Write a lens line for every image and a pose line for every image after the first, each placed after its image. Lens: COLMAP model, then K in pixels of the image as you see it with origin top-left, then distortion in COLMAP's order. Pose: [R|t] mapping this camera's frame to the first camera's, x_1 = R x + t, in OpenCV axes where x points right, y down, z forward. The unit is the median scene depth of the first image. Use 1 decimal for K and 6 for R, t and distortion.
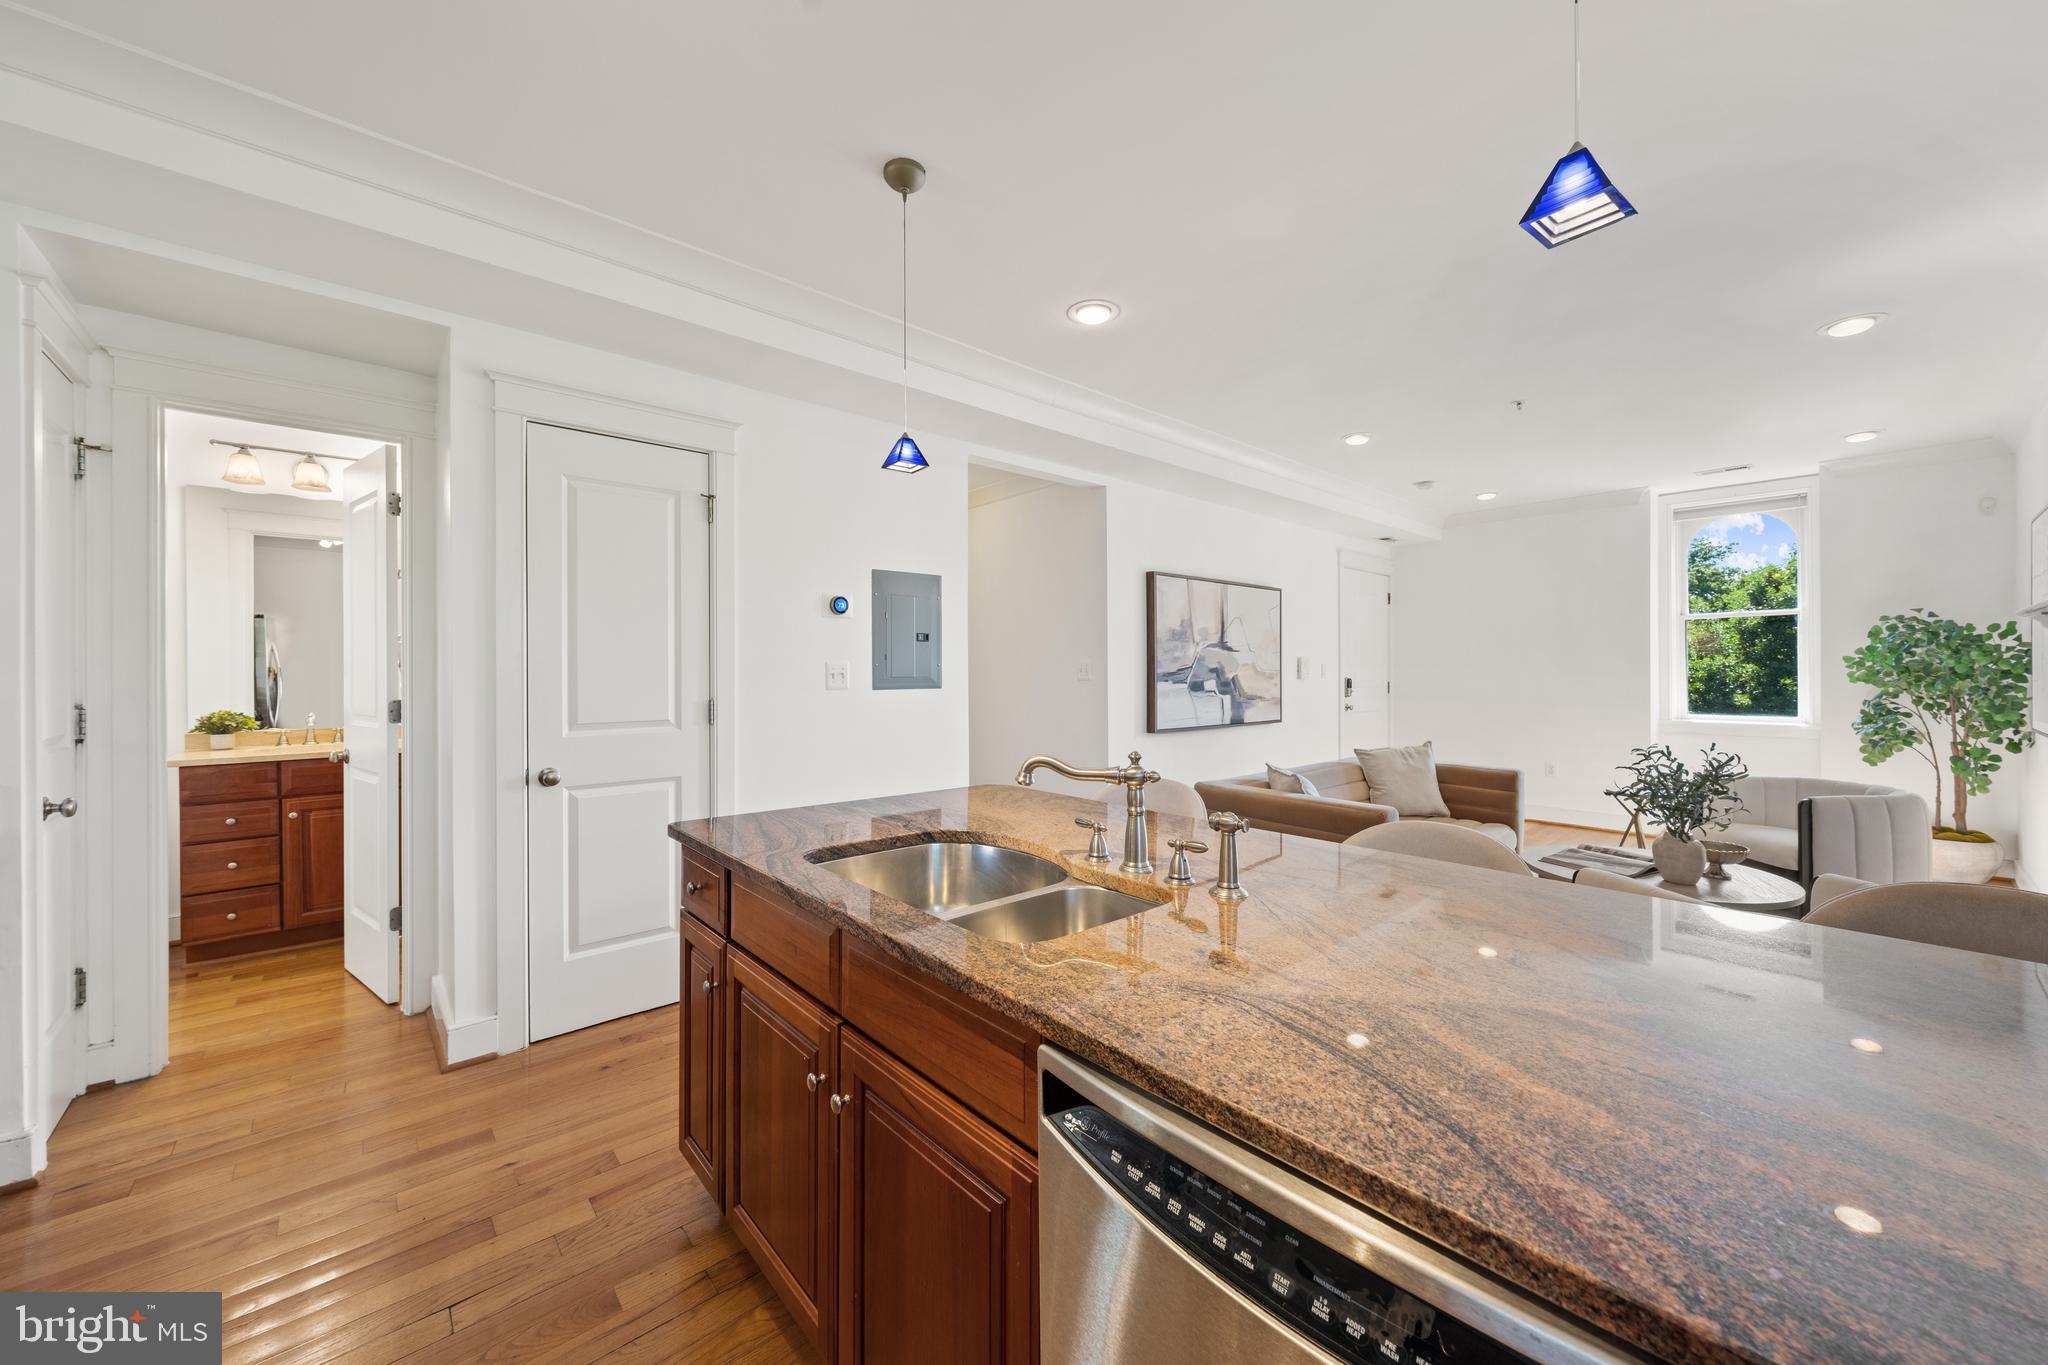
lens RADIAL K [[761.7, 0, 1023.0], [0, 761.7, 675.0], [0, 0, 1]] dist [-0.002821, -0.000162]
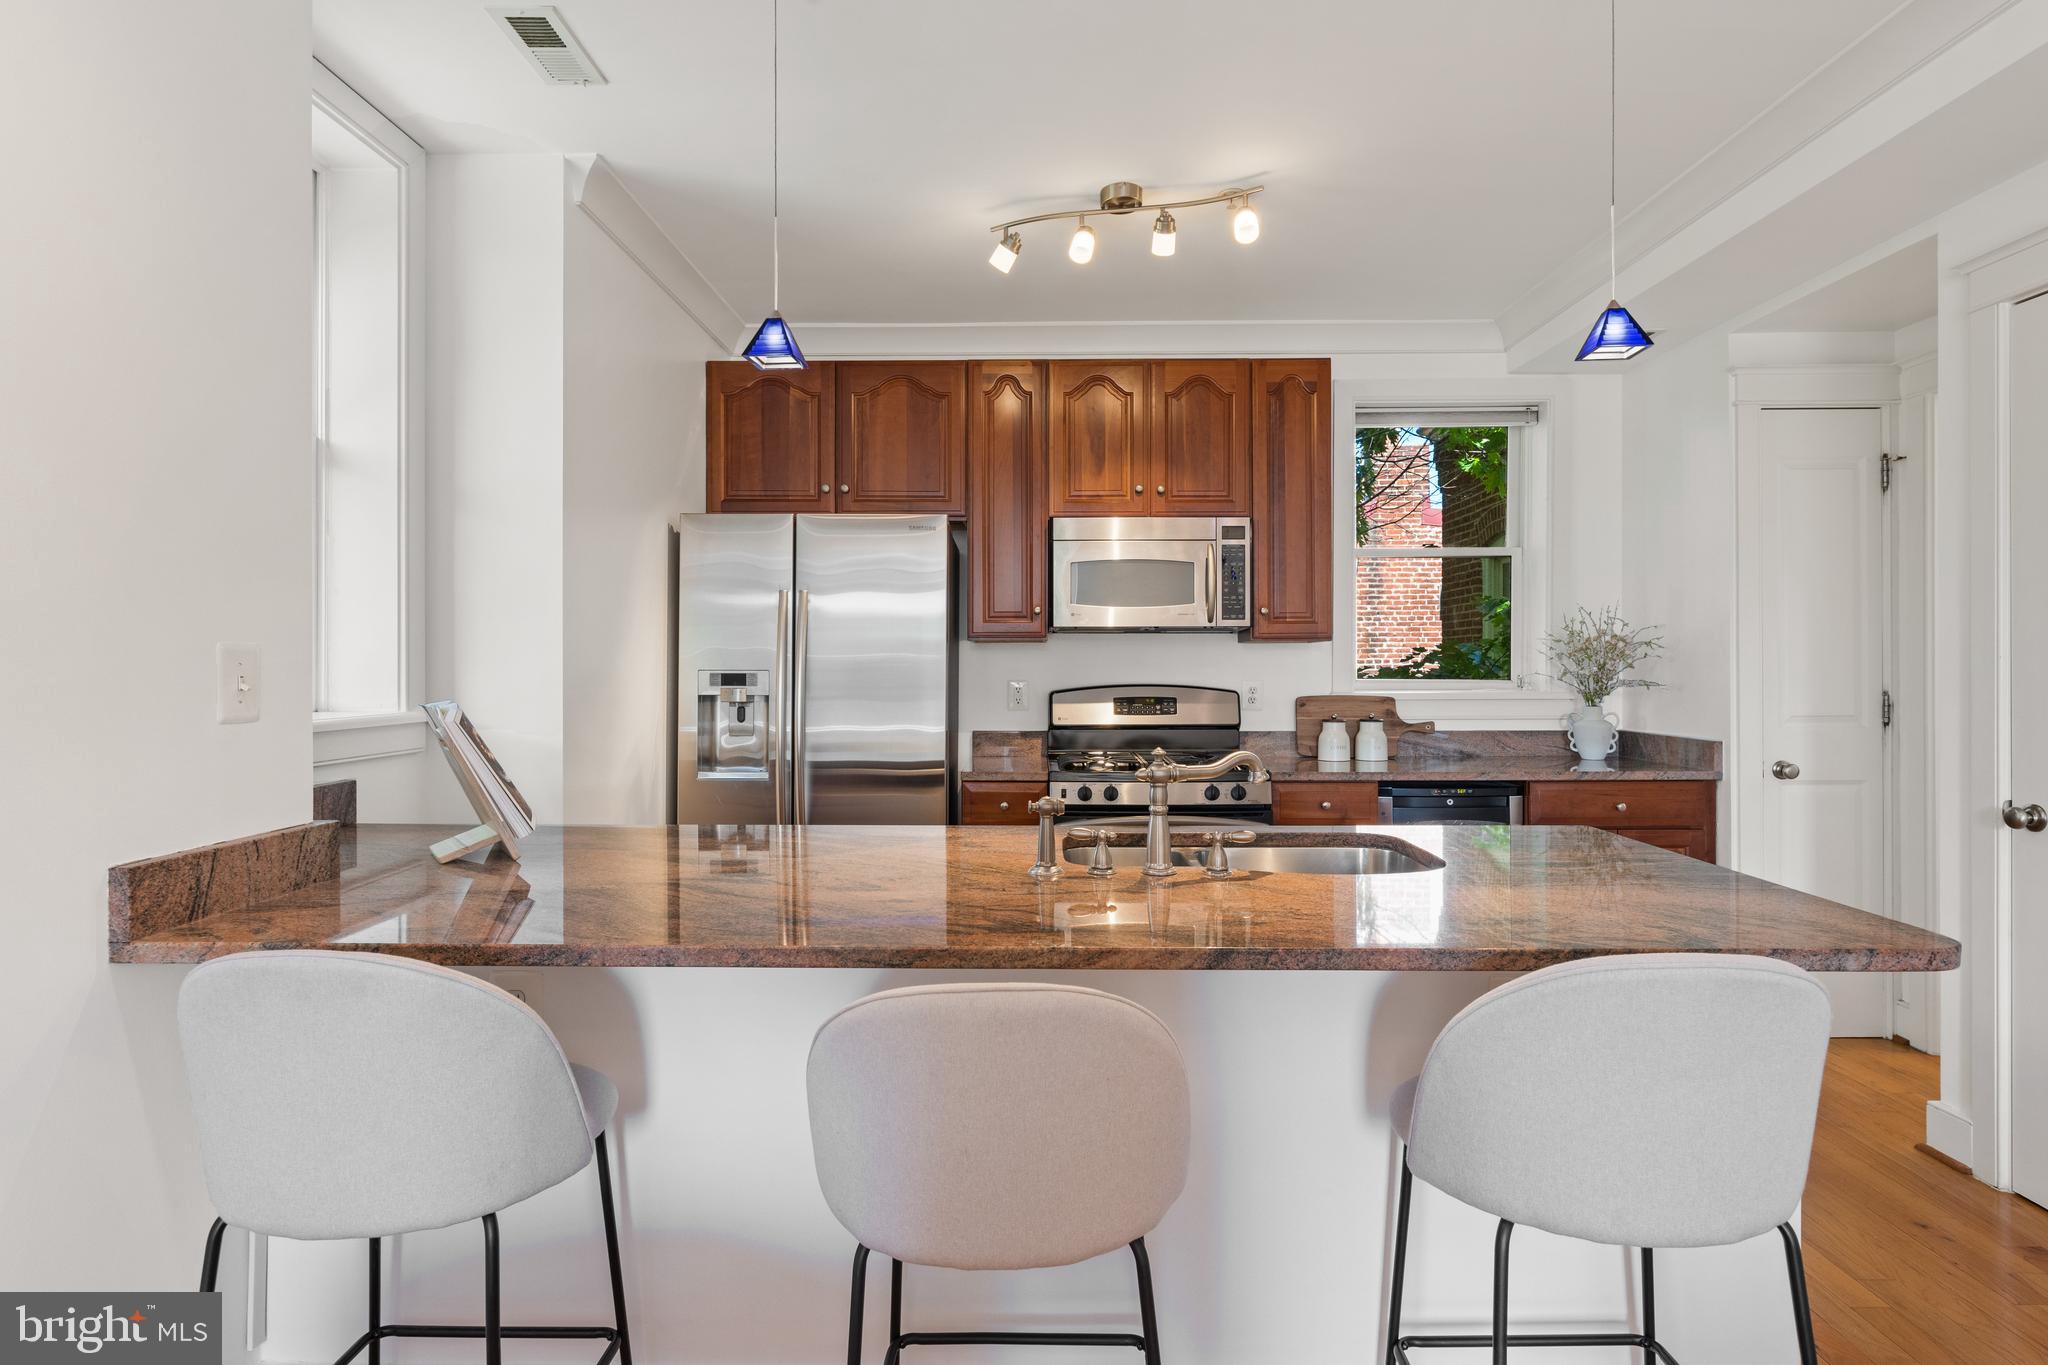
lens RADIAL K [[1089.8, 0, 1028.2], [0, 1089.8, 670.4], [0, 0, 1]] dist [0.000788, -0.002579]
pose [[-0.682821, 0.005913, -0.730561, 0.355724], [-0.001210, 0.999957, 0.009224, -0.002022], [0.730584, 0.007182, -0.682785, 0.517804]]
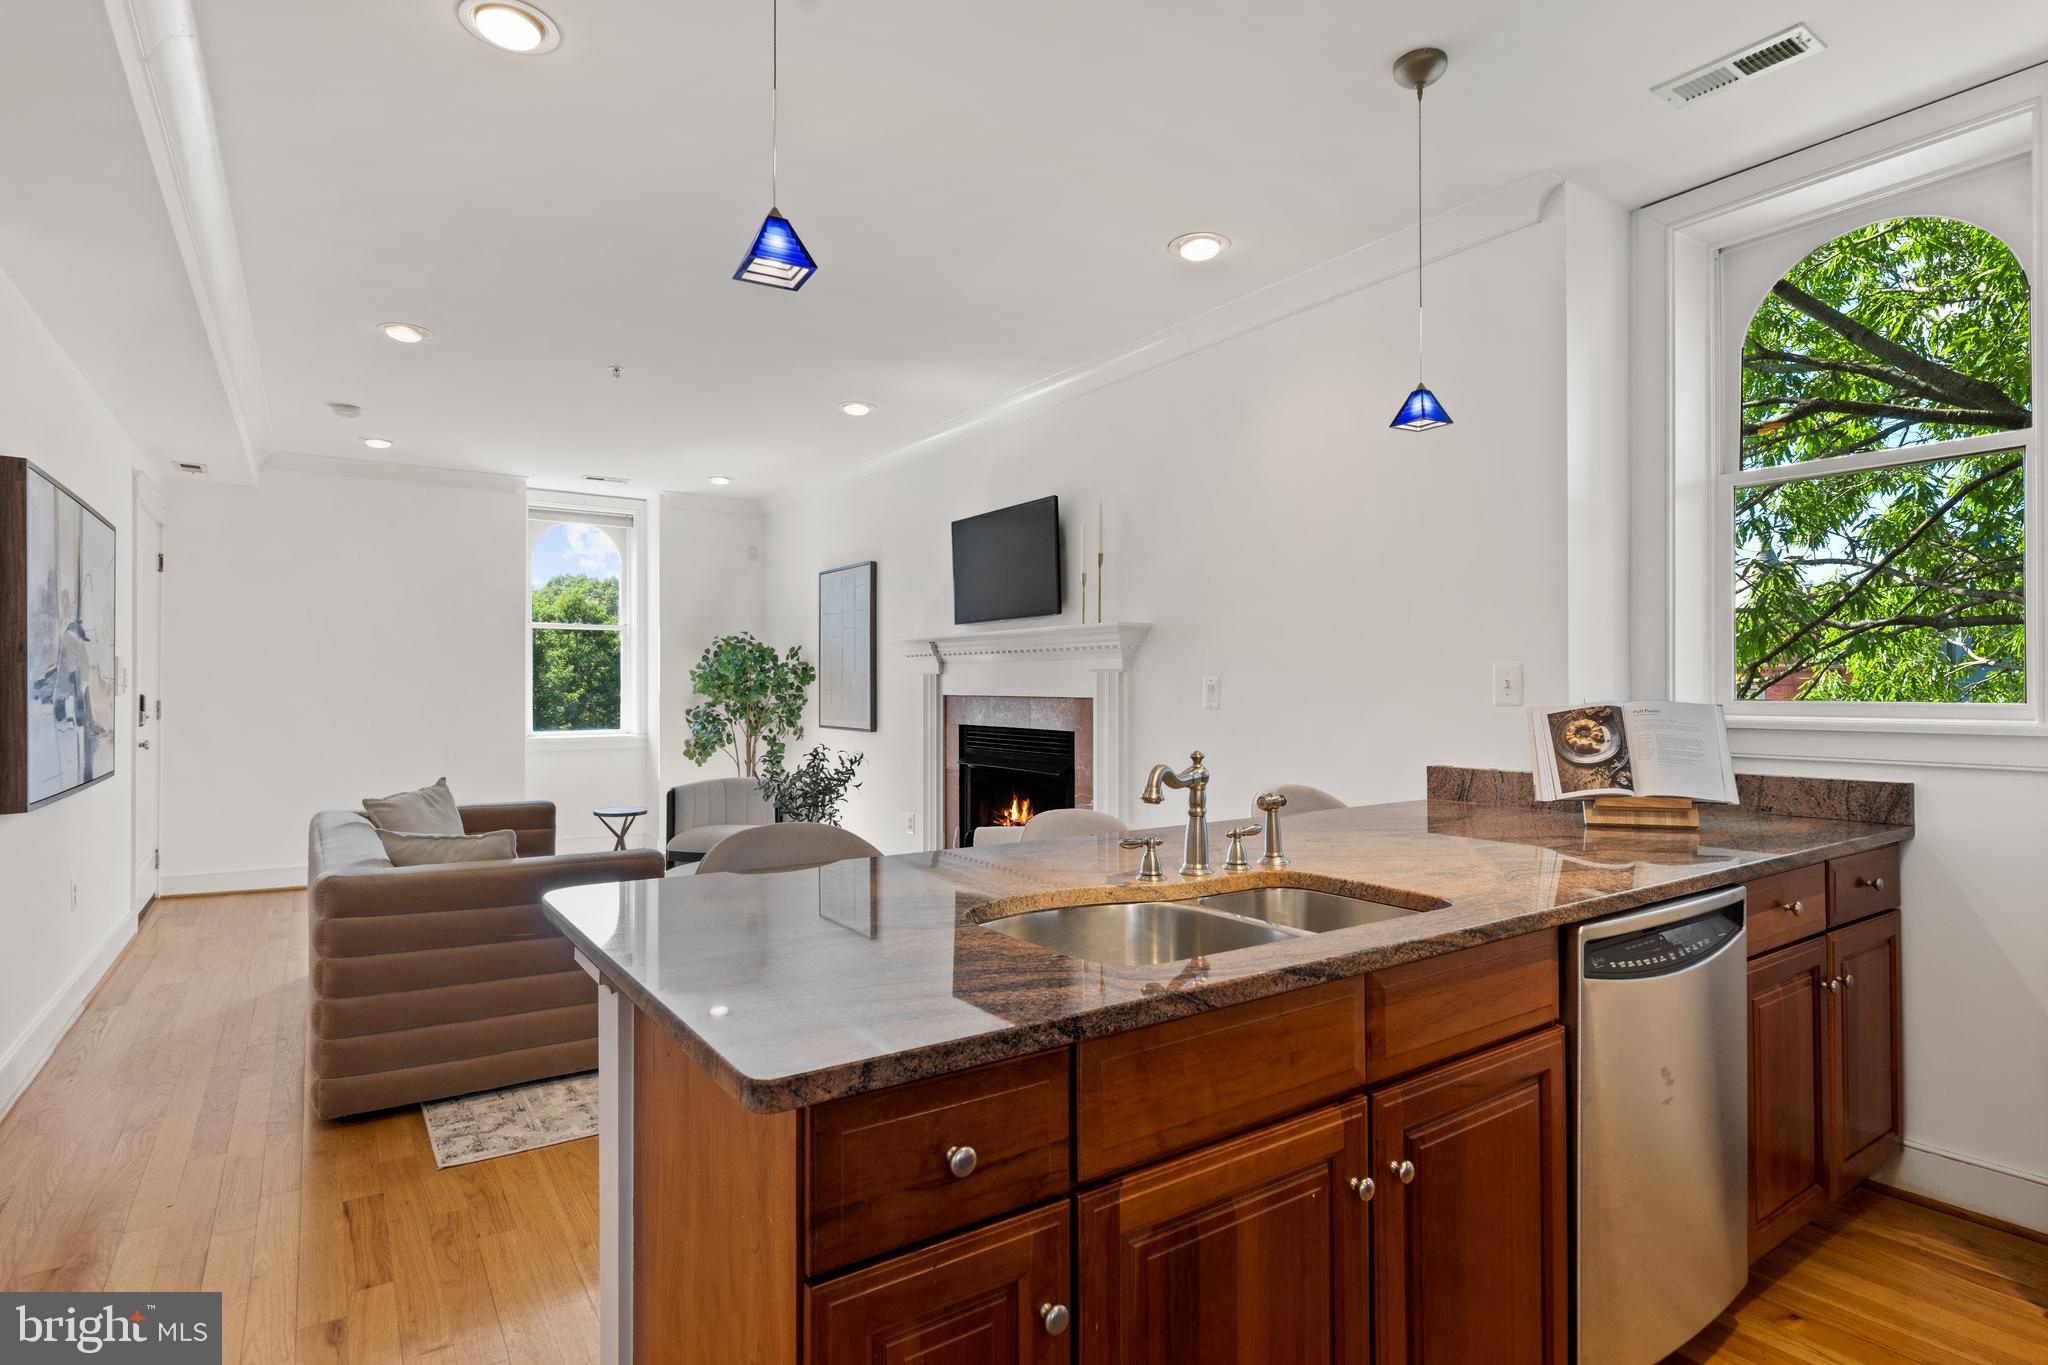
lens RADIAL K [[1033.7, 0, 1031.1], [0, 1033.7, 676.0], [0, 0, 1]] dist [-0.002946, 0.001138]
pose [[0.127309, 0.011556, 0.991796, -0.341911], [0.006413, 0.999902, -0.012474, 0.005873], [-0.991842, 0.007949, 0.127222, 0.300088]]
